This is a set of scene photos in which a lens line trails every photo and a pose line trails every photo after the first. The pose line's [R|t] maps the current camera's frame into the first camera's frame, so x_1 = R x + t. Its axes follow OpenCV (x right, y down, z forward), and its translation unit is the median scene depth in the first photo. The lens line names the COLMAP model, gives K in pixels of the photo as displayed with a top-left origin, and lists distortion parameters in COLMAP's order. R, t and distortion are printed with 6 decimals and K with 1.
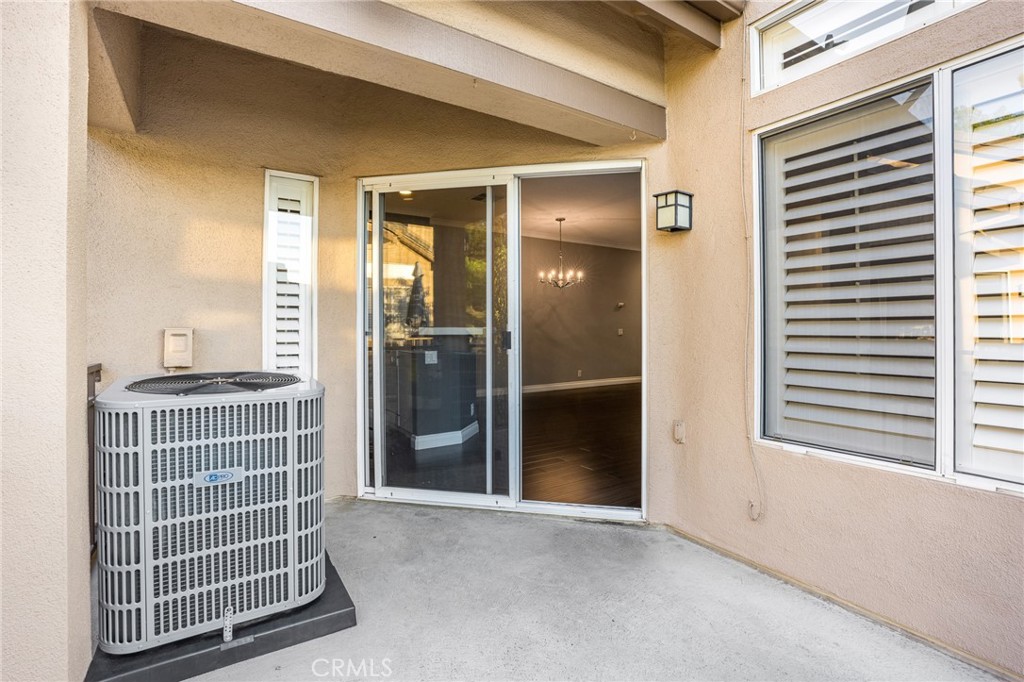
lens RADIAL K [[482.4, 0, 509.7], [0, 482.4, 326.2], [0, 0, 1]] dist [-0.001767, -0.000216]
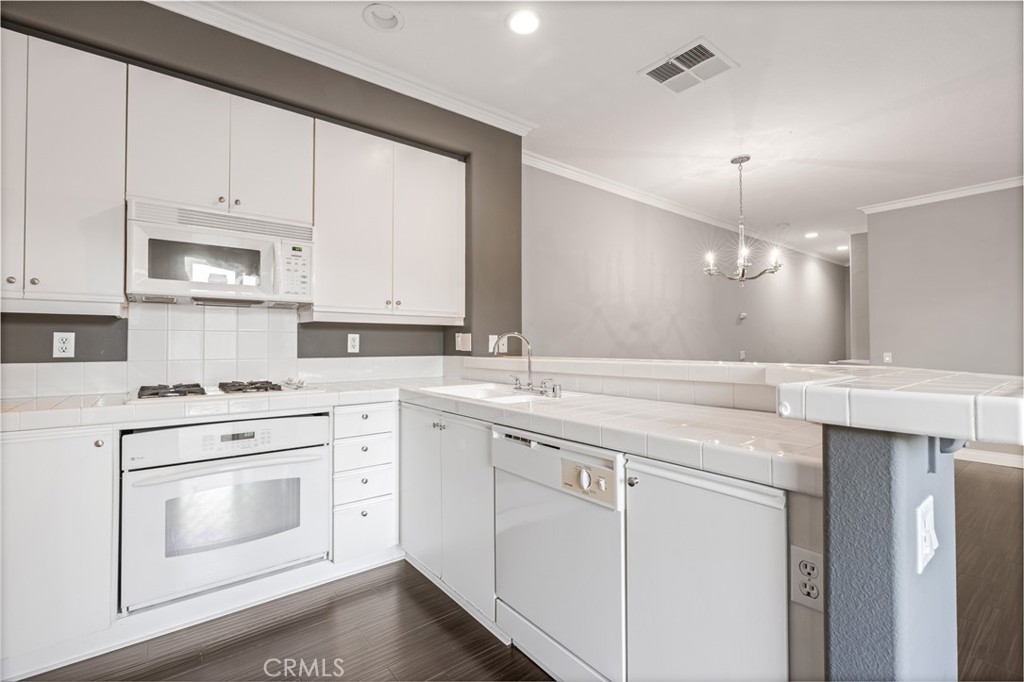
lens RADIAL K [[463.6, 0, 512.0], [0, 463.6, 341.0], [0, 0, 1]] dist [-0.004287, -0.001237]
pose [[0.994028, 0.000621, 0.109121, -0.218316], [-0.000144, 0.999990, -0.004376, -0.007189], [-0.109123, 0.004334, 0.994019, 0.493265]]
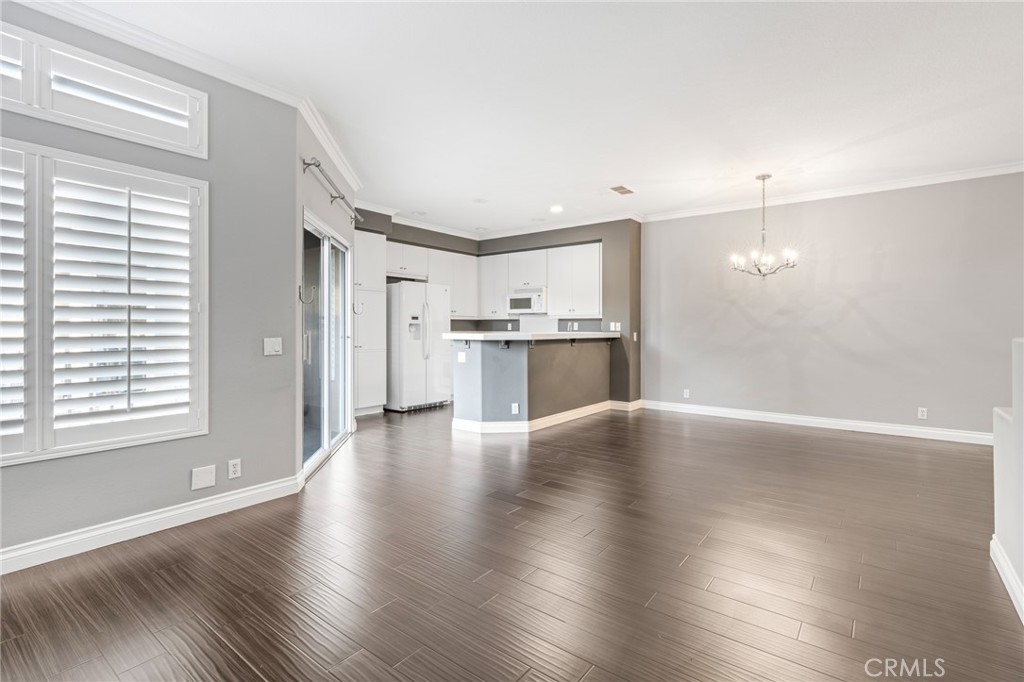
lens RADIAL K [[482.4, 0, 509.7], [0, 482.4, 326.2], [0, 0, 1]] dist [-0.001767, -0.000216]
pose [[0.331487, 0.000166, -0.943460, 0.633588], [0.002494, 0.999996, 0.001052, -0.008575], [0.943456, -0.002702, 0.331486, 0.428231]]
